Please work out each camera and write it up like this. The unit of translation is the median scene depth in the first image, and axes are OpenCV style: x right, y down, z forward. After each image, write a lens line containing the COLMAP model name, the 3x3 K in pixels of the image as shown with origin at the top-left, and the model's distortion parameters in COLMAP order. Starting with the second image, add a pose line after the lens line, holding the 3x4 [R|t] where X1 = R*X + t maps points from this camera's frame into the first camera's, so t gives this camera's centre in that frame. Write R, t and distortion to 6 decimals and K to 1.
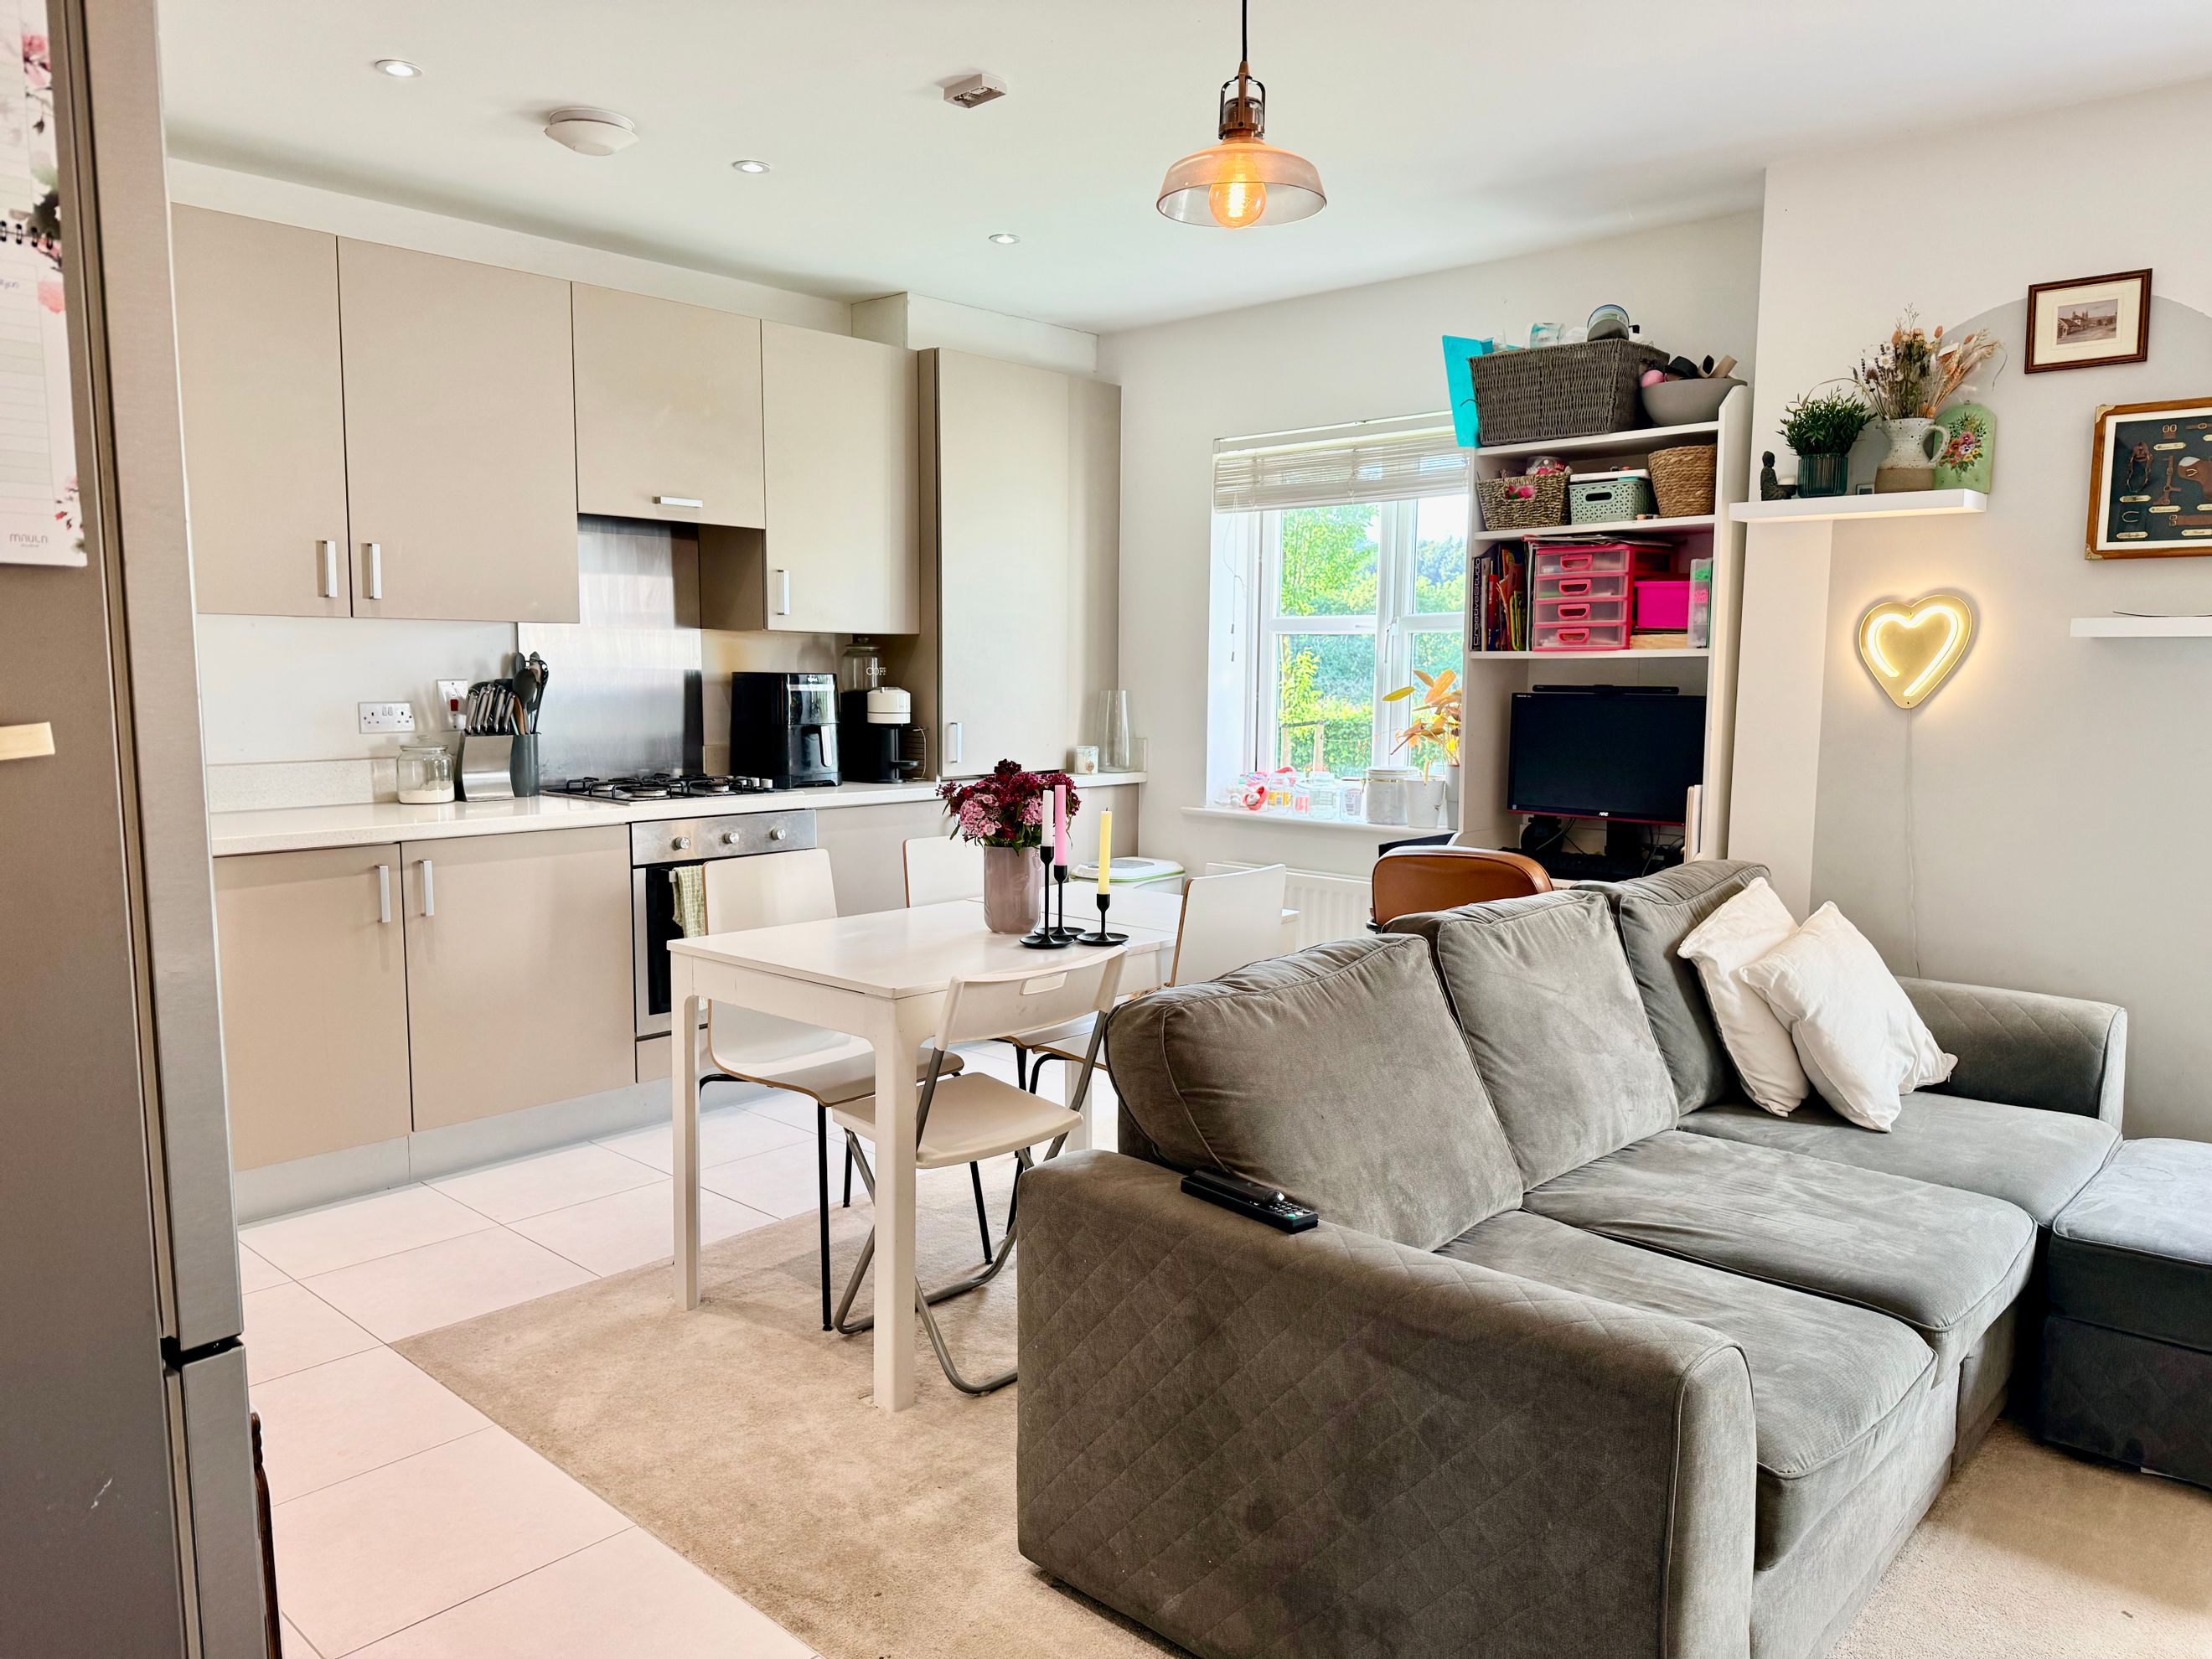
lens RADIAL K [[1556.4, 0, 1110.8], [0, 1556.4, 839.2], [0, 0, 1]] dist [0.042036, -0.055347]
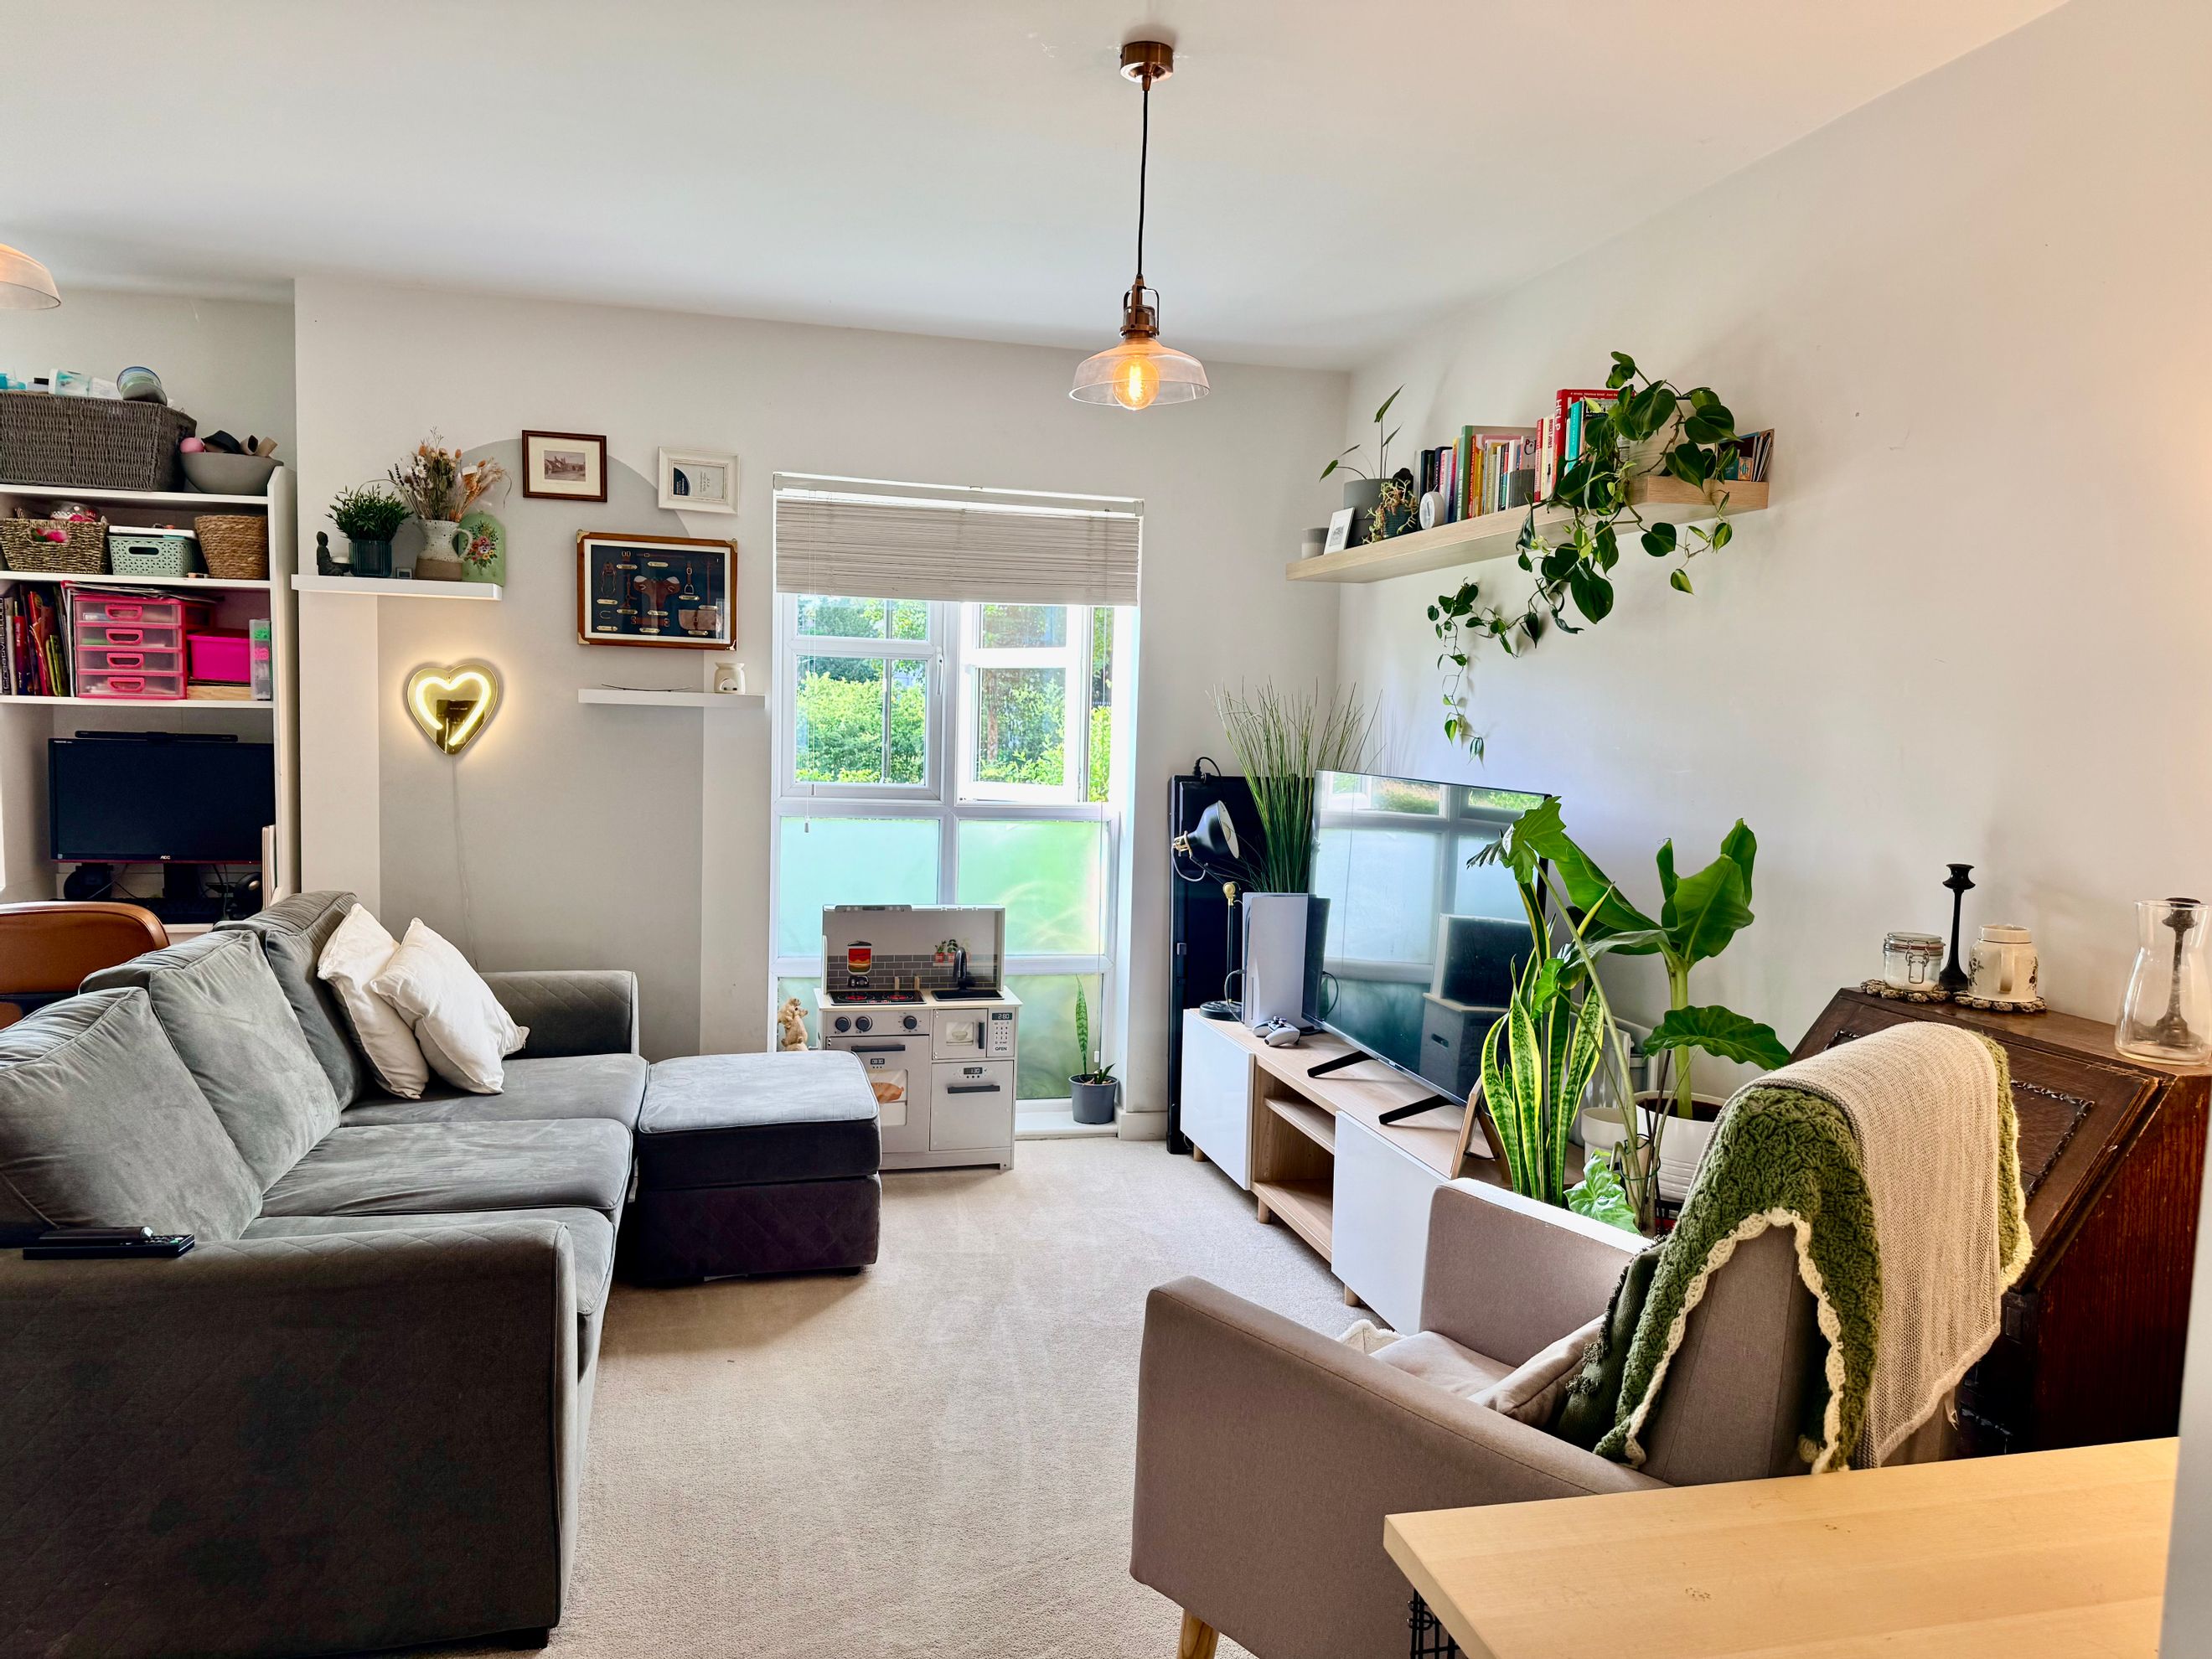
lens RADIAL K [[1556.4, 0, 1110.8], [0, 1556.4, 839.2], [0, 0, 1]] dist [0.042036, -0.055347]
pose [[0.551222, -0.061489, 0.832090, -0.251906], [0.067306, 0.997308, 0.029111, -0.020252], [-0.831640, 0.039958, 0.553876, -0.113660]]
